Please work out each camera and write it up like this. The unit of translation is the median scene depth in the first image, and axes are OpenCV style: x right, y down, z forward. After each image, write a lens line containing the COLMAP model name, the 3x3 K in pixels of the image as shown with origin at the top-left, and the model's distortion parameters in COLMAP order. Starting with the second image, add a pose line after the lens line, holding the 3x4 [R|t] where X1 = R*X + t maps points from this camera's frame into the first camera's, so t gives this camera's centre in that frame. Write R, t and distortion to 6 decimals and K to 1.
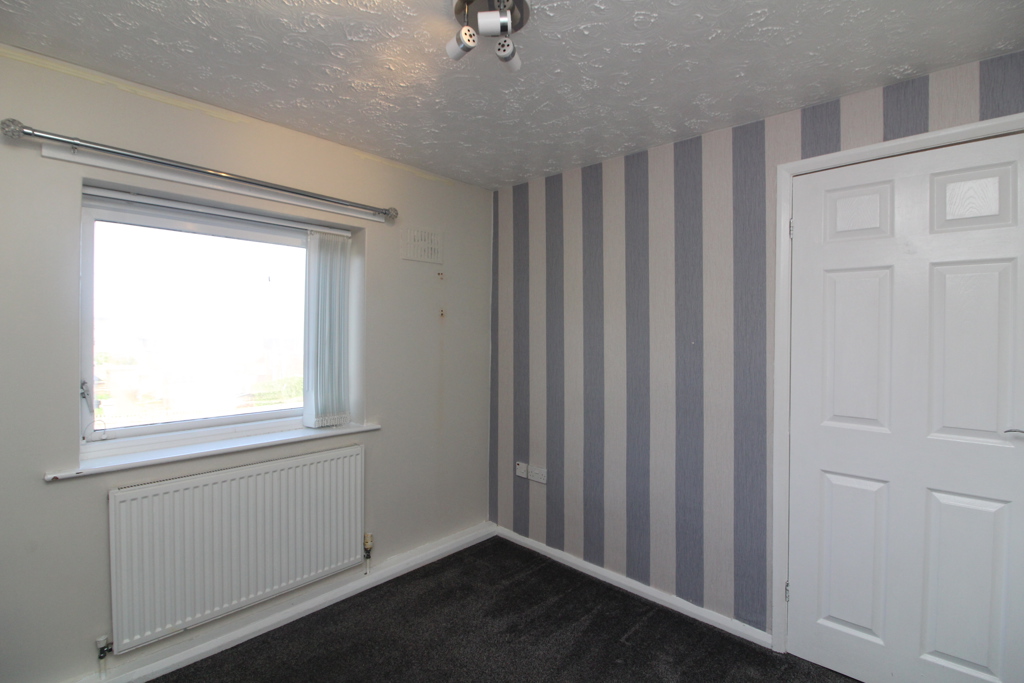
lens RADIAL K [[484.2, 0, 507.0], [0, 484.2, 329.3], [0, 0, 1]] dist [-0.001435, -0.013390]
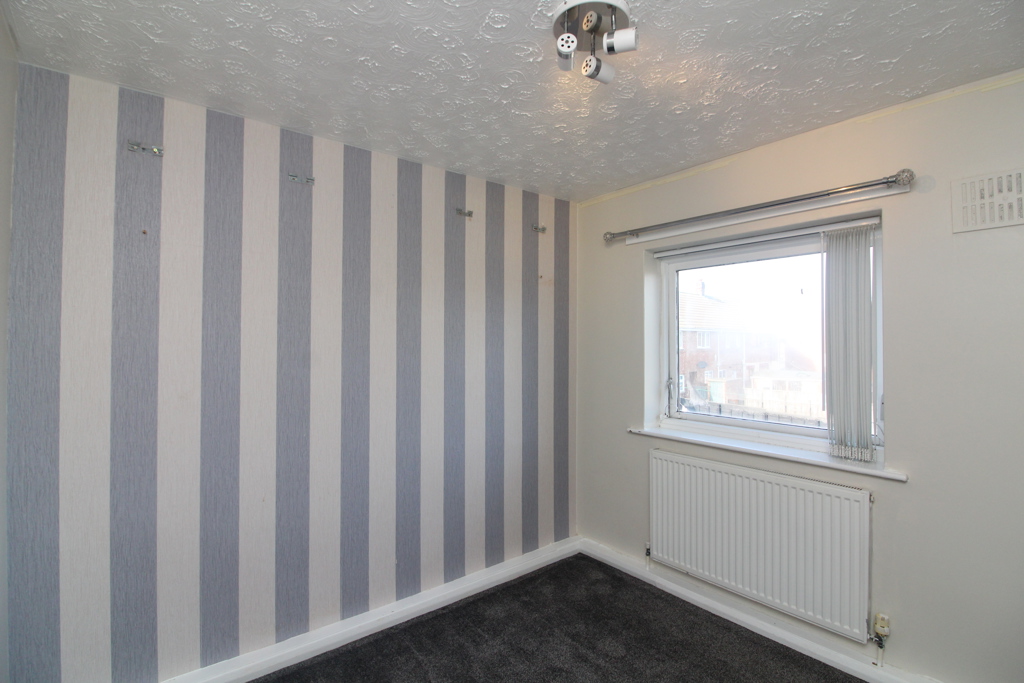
lens RADIAL K [[484.2, 0, 507.0], [0, 484.2, 329.3], [0, 0, 1]] dist [-0.001435, -0.013390]
pose [[-0.158818, -0.031565, -0.986803, 0.656495], [0.005126, 0.999449, -0.032795, 0.002041], [0.987295, -0.010267, -0.158569, 0.656407]]
